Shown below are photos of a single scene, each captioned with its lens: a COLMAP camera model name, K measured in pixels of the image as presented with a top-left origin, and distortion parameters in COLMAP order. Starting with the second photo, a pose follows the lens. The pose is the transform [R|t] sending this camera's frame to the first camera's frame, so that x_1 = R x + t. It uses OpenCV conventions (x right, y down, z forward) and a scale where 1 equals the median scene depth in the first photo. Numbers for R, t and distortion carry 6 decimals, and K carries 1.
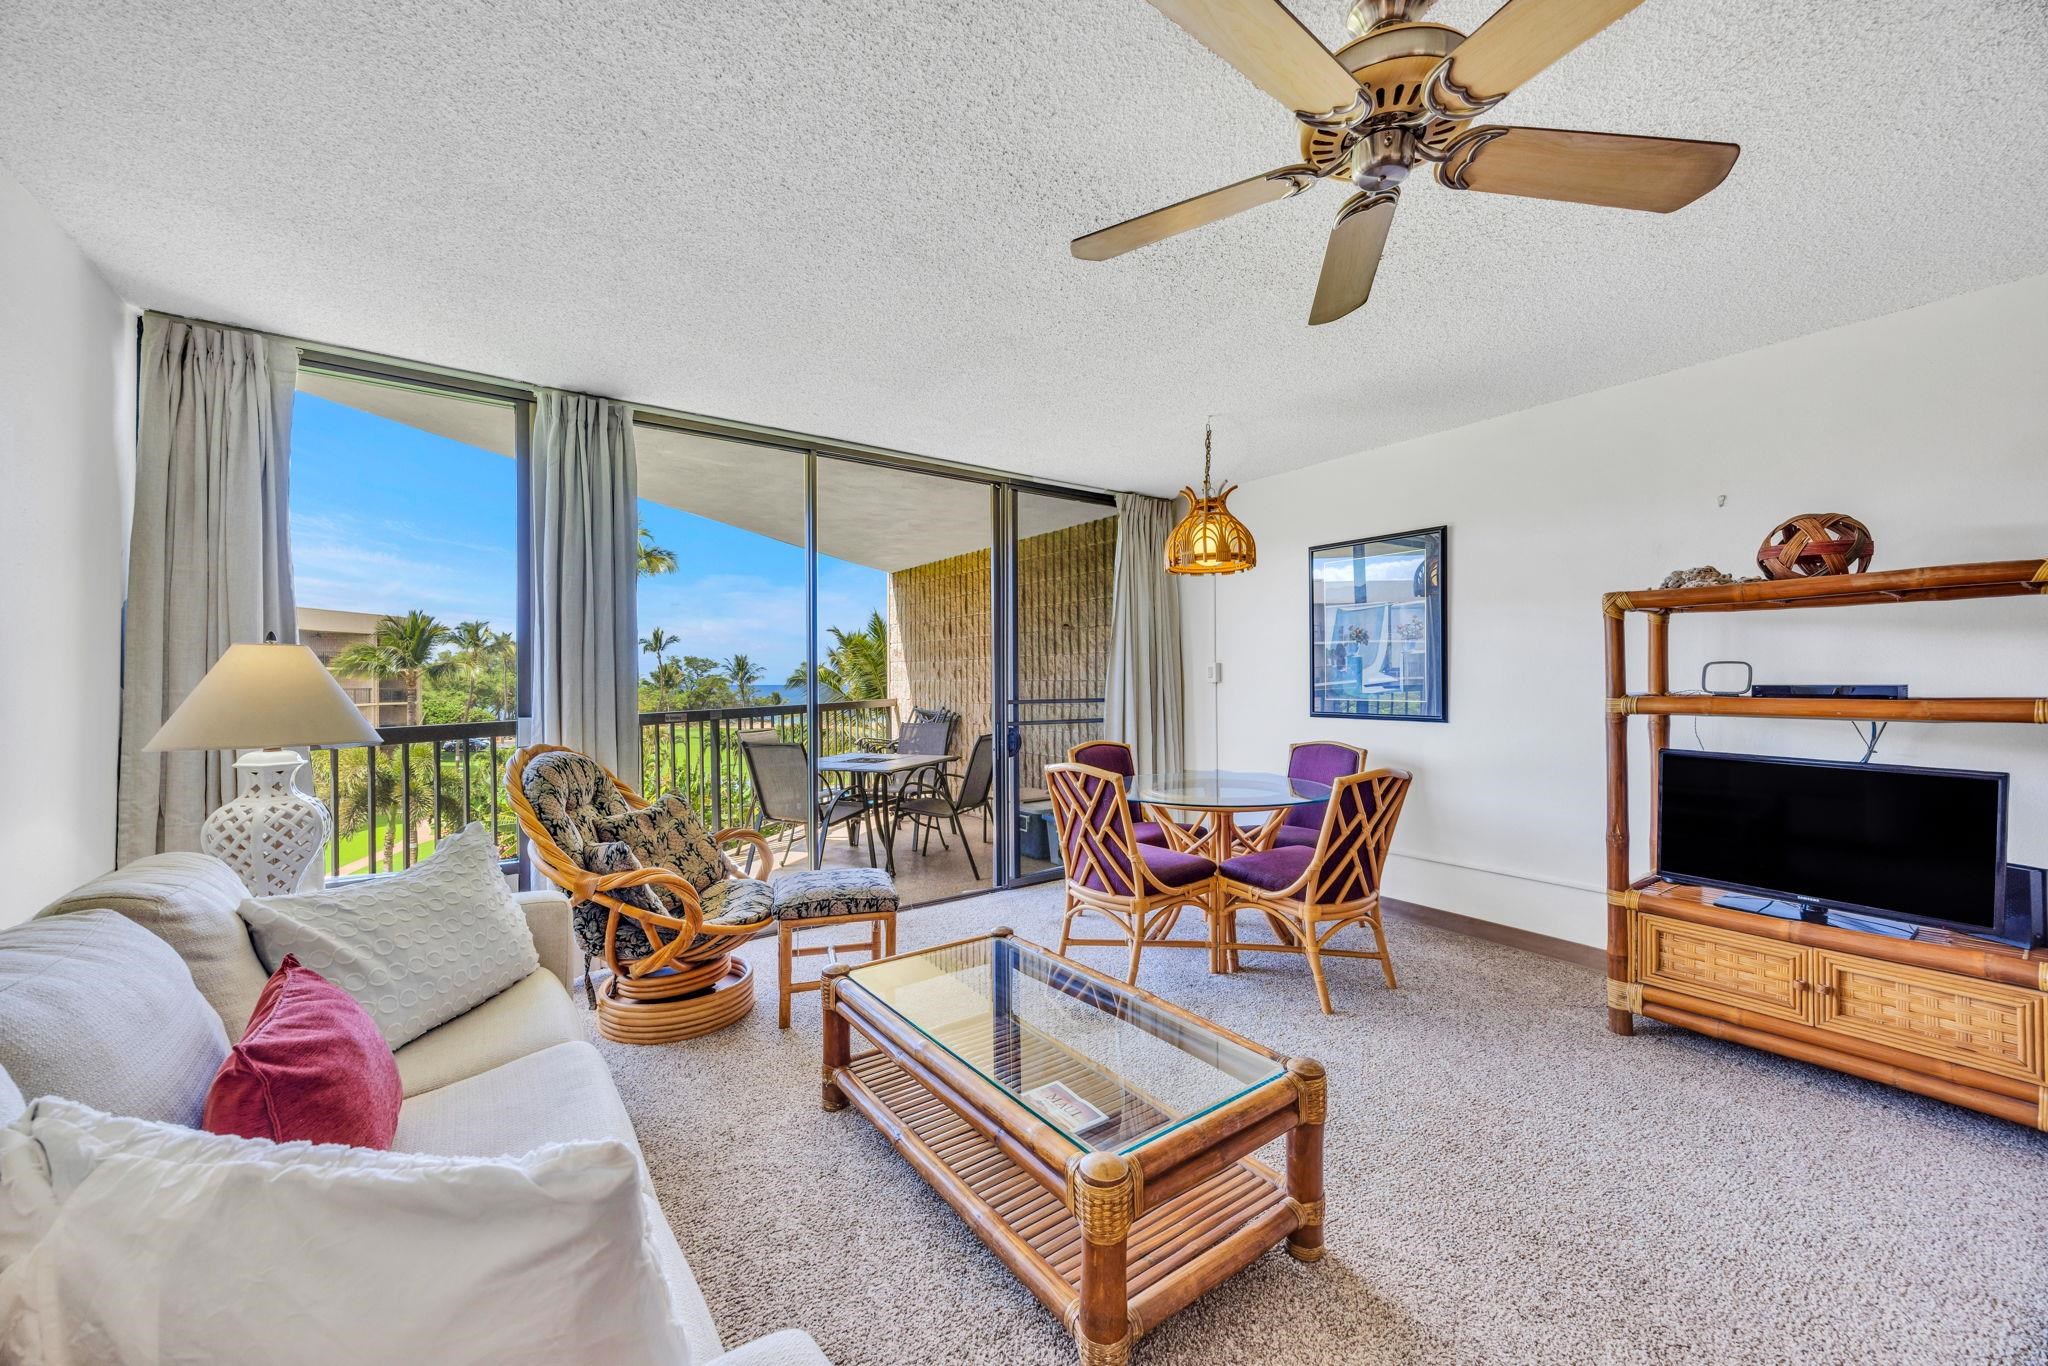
lens RADIAL K [[777.6, 0, 1016.5], [0, 777.6, 691.2], [0, 0, 1]] dist [-0.000666, -0.000073]
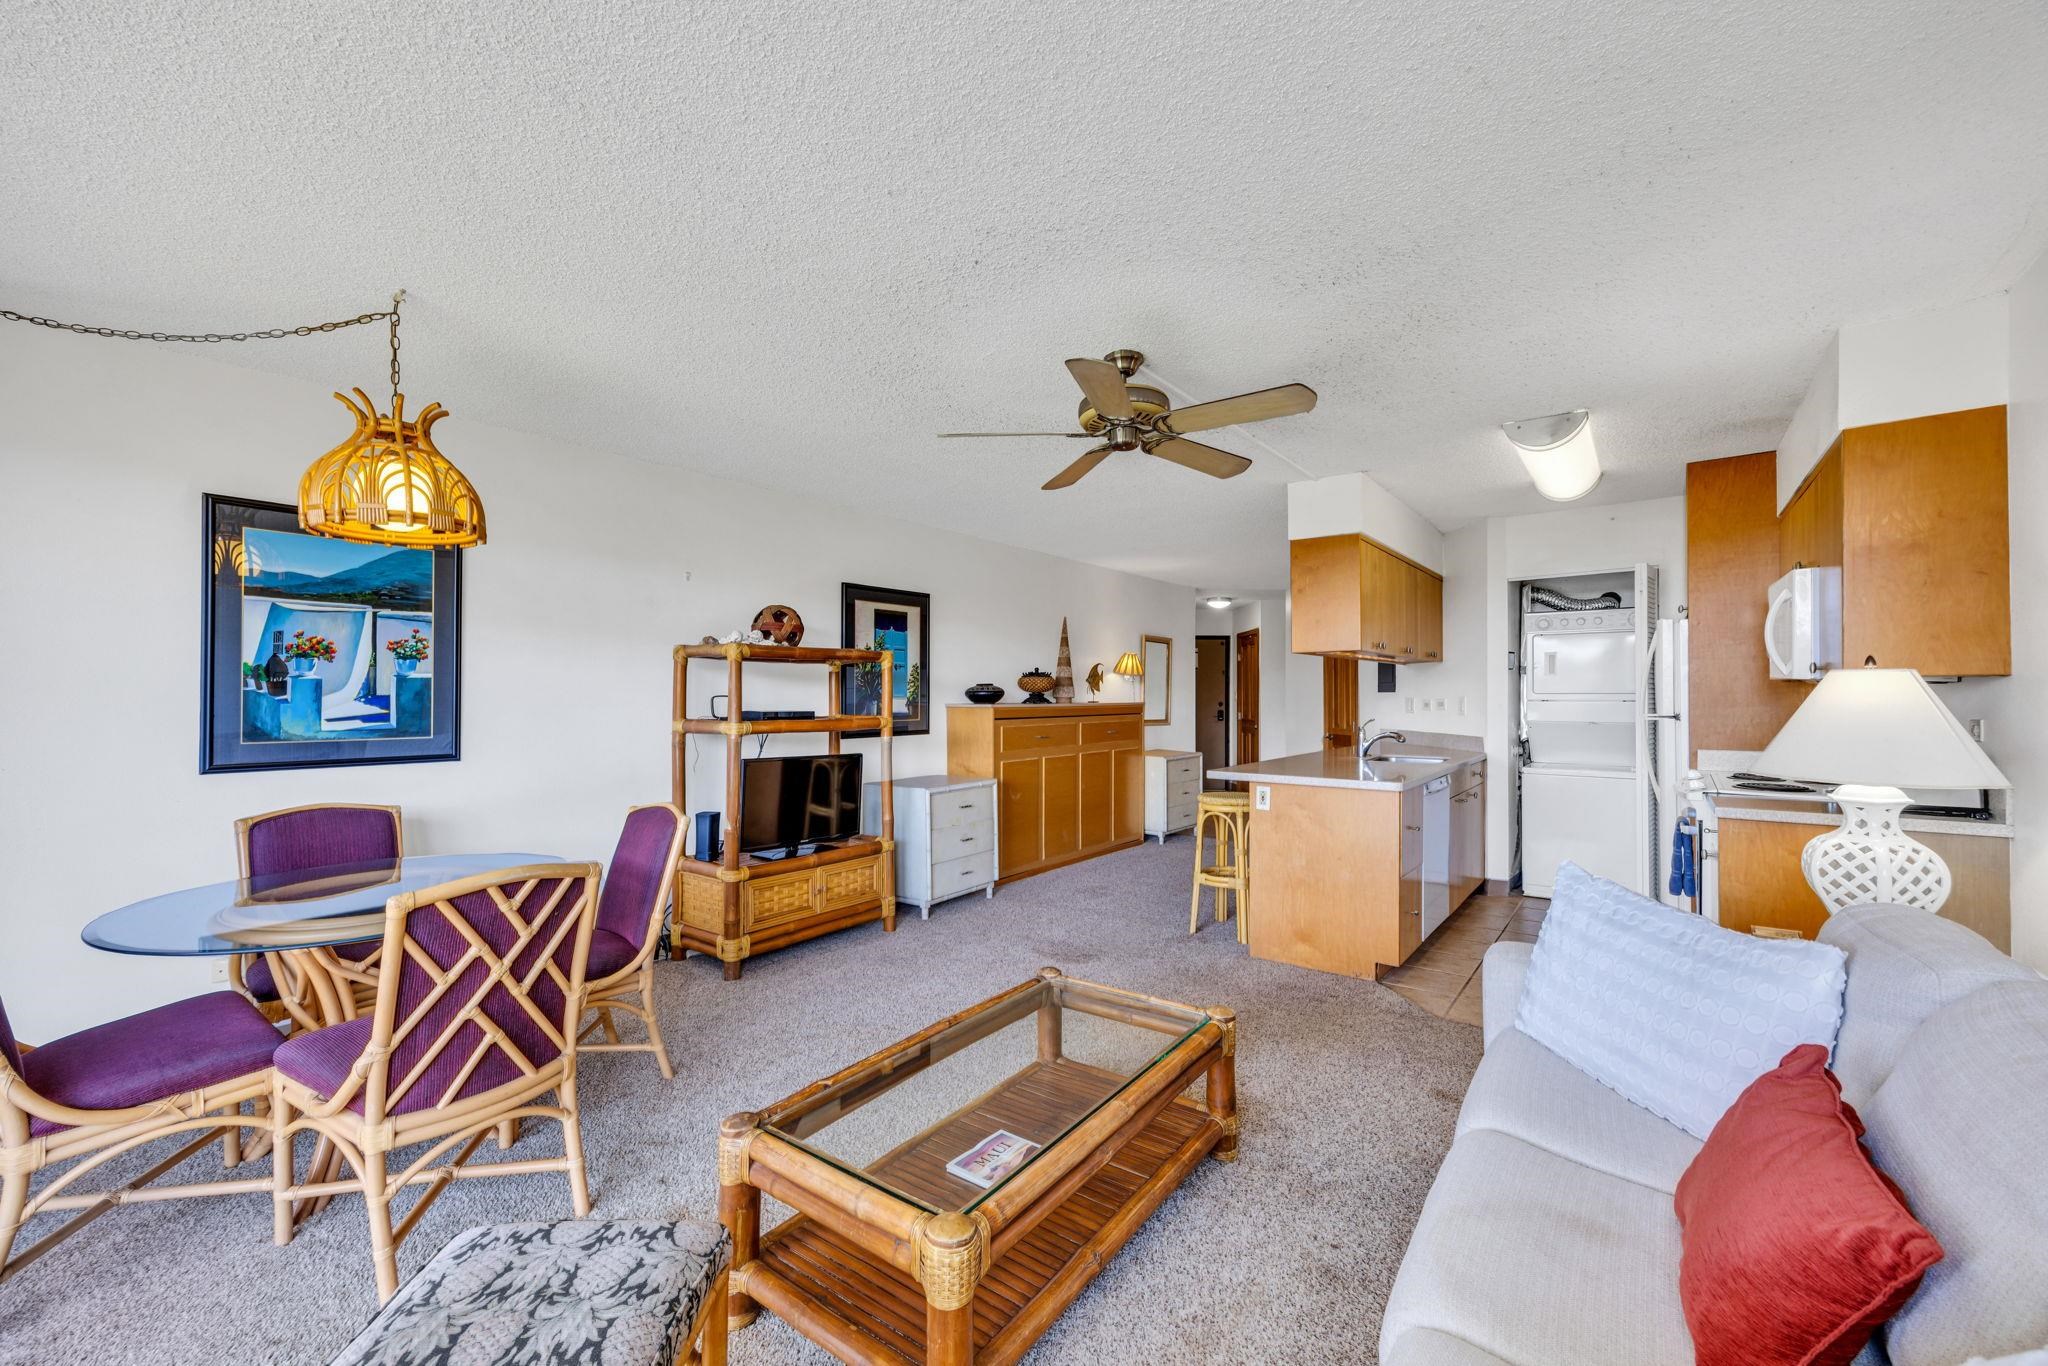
lens RADIAL K [[833.3, 0, 1027.5], [0, 833.3, 683.9], [0, 0, 1]] dist [0.016458, -0.002996]
pose [[-0.311009, 0.017815, 0.950240, -0.550369], [0.016863, 0.999770, -0.013225, -0.022000], [-0.950258, 0.011911, -0.311238, 0.741538]]
